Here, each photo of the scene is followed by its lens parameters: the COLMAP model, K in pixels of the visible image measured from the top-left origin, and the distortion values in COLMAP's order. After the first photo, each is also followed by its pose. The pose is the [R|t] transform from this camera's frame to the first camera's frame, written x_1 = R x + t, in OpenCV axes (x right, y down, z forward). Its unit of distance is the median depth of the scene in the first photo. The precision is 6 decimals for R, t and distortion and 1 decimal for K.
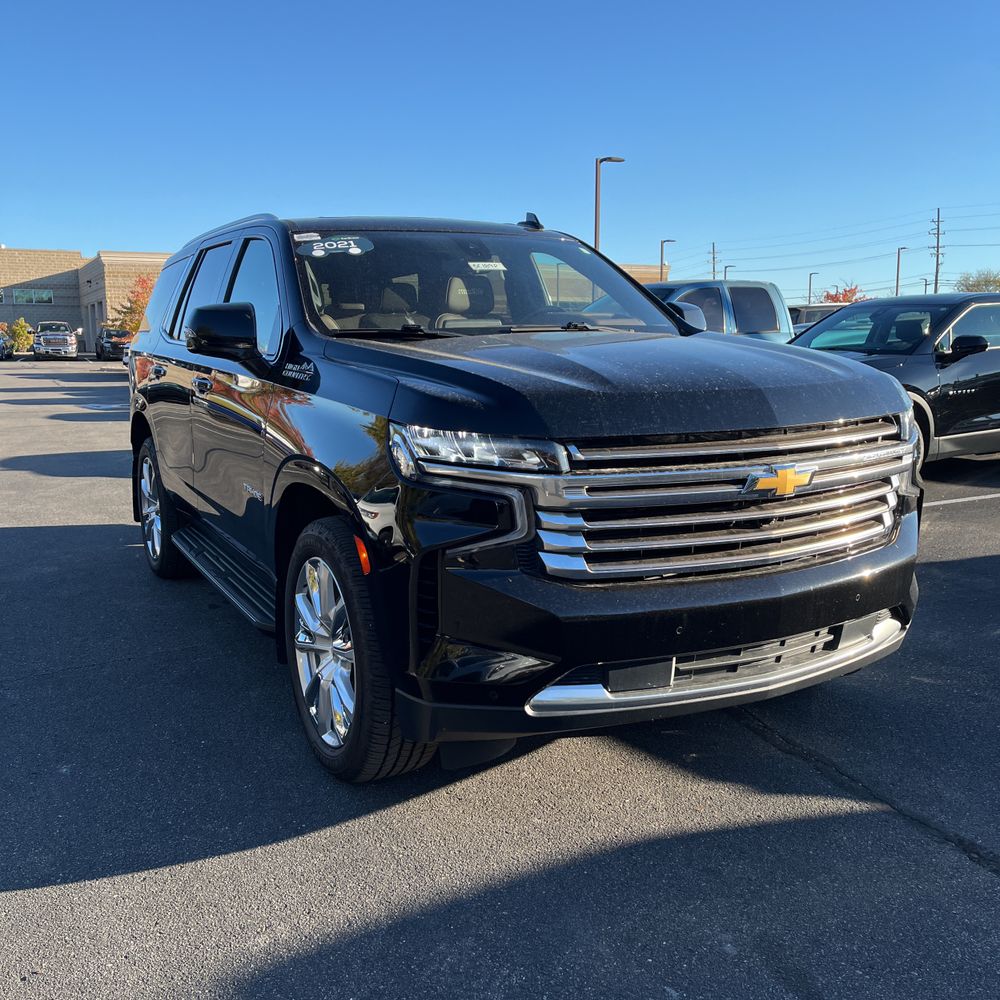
lens RADIAL K [[1010.5, 0, 483.7], [0, 1010.5, 478.4], [0, 0, 1]] dist [0.079505, -0.120669]
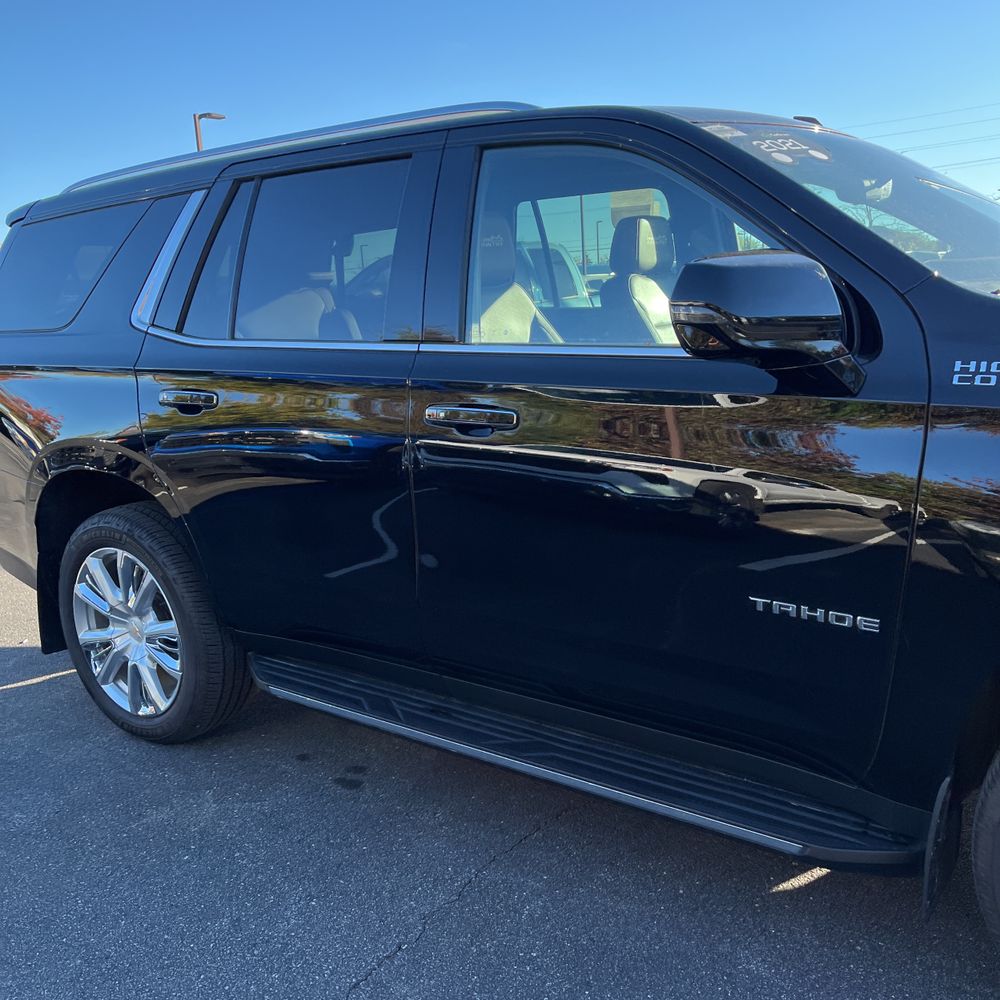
lens RADIAL K [[1017.3, 0, 481.2], [0, 1017.3, 503.9], [0, 0, 1]] dist [0.036629, -0.007562]
pose [[0.900109, -0.128019, 0.416432, -0.738440], [0.108547, 0.991608, 0.070218, -0.121810], [-0.421926, -0.018001, 0.906451, 0.742599]]
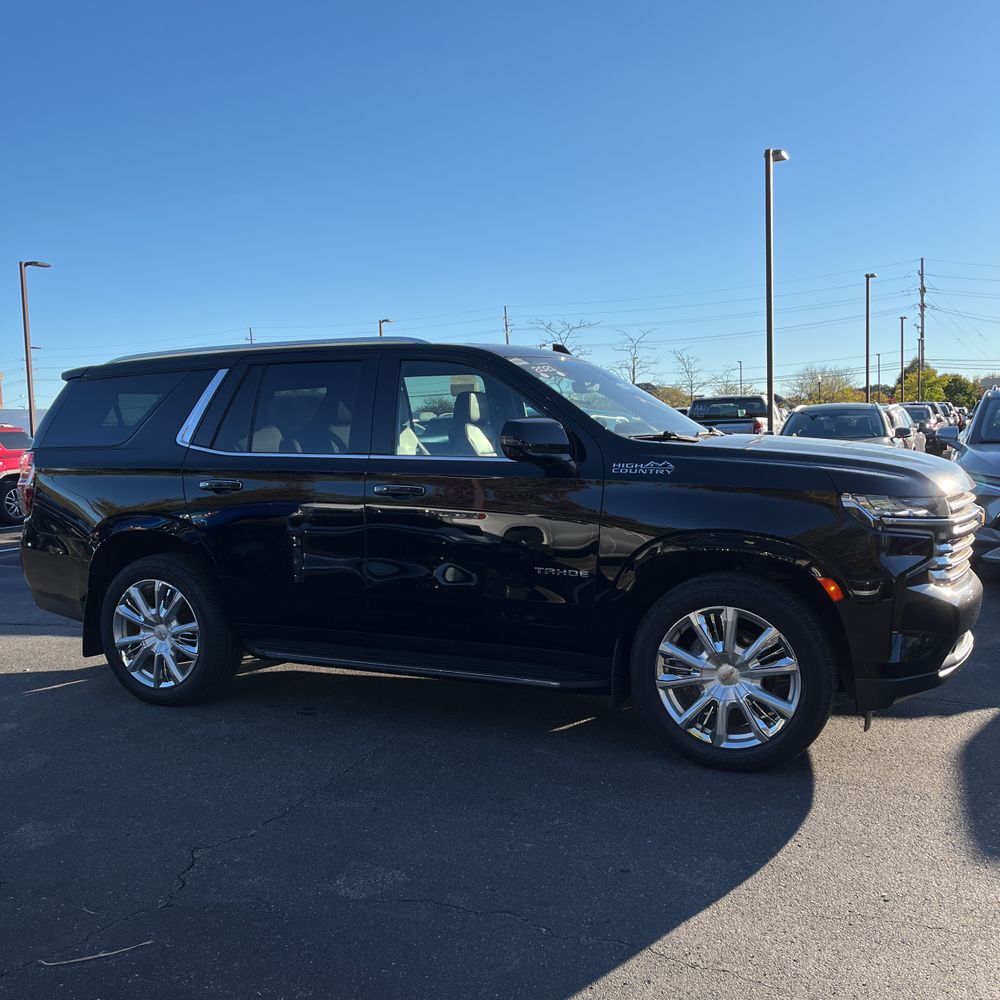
lens RADIAL K [[1006.6, 0, 484.5], [0, 1006.6, 489.9], [0, 0, 1]] dist [0.074210, -0.097161]
pose [[0.791878, -0.048303, 0.608766, -1.264738], [0.105269, 0.992741, -0.058164, -0.028959], [-0.601538, 0.110143, 0.791215, 0.133458]]
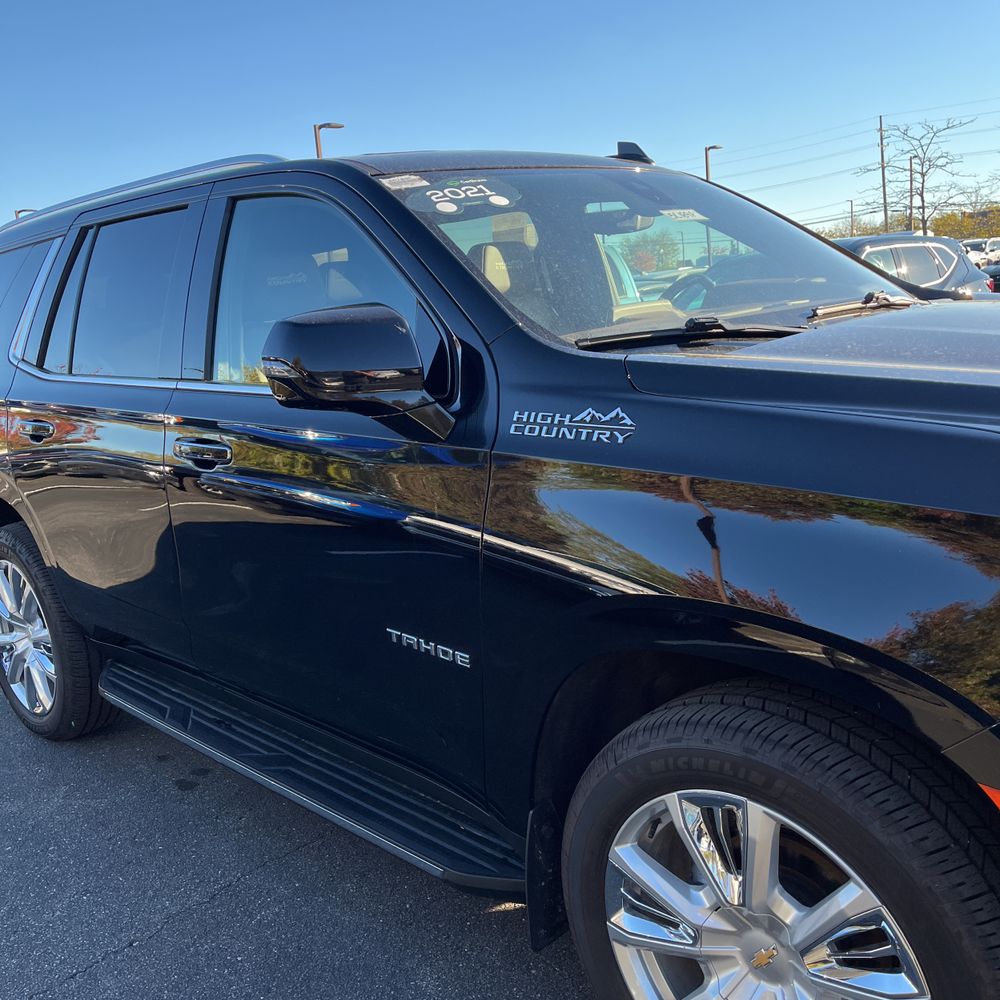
lens RADIAL K [[1010.5, 0, 483.7], [0, 1010.5, 478.4], [0, 0, 1]] dist [0.079505, -0.120669]
pose [[0.951225, -0.123784, 0.282576, -0.426043], [0.117348, 0.992299, 0.039660, -0.118200], [-0.285309, -0.004566, 0.958425, 0.581141]]
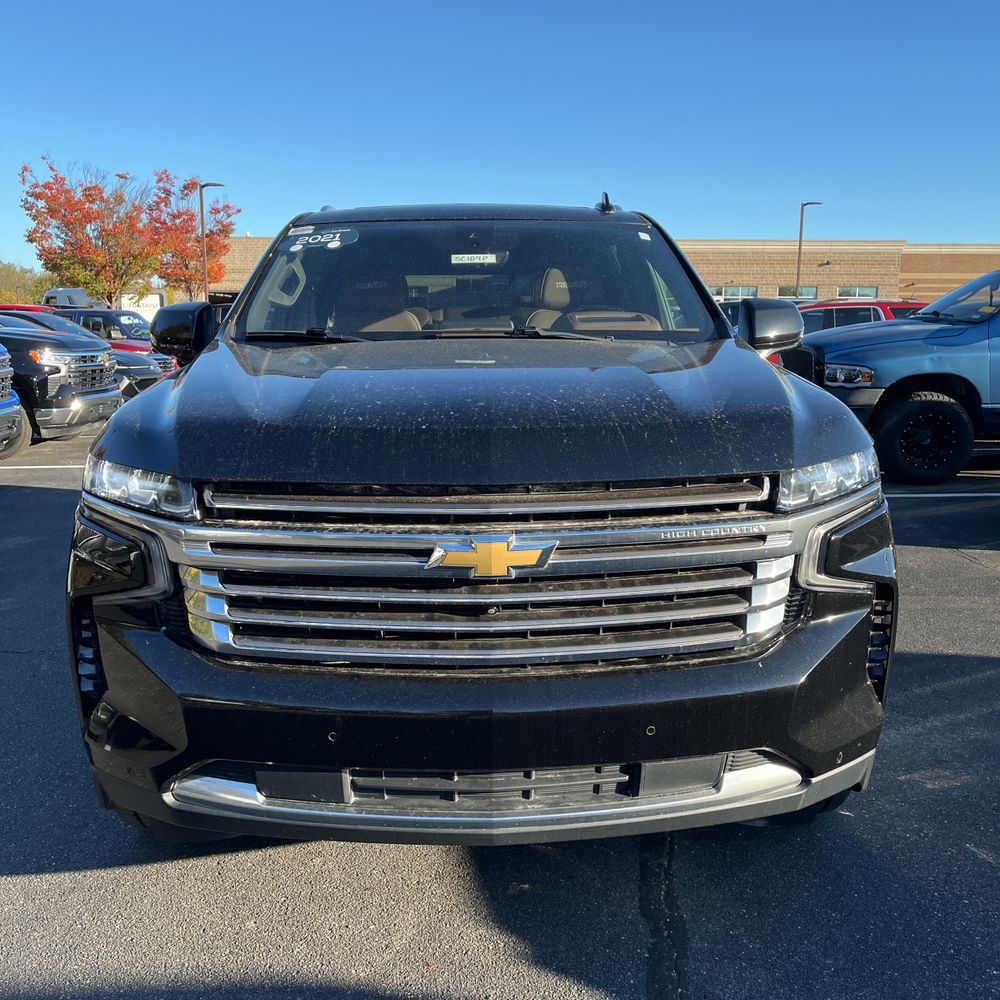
lens RADIAL K [[1006.6, 0, 484.5], [0, 1006.6, 489.9], [0, 0, 1]] dist [0.074210, -0.097161]
pose [[0.896026, 0.080665, -0.436613, 0.544447], [-0.069236, 0.996713, 0.042057, -0.068706], [0.438571, -0.007454, 0.898666, 0.316706]]
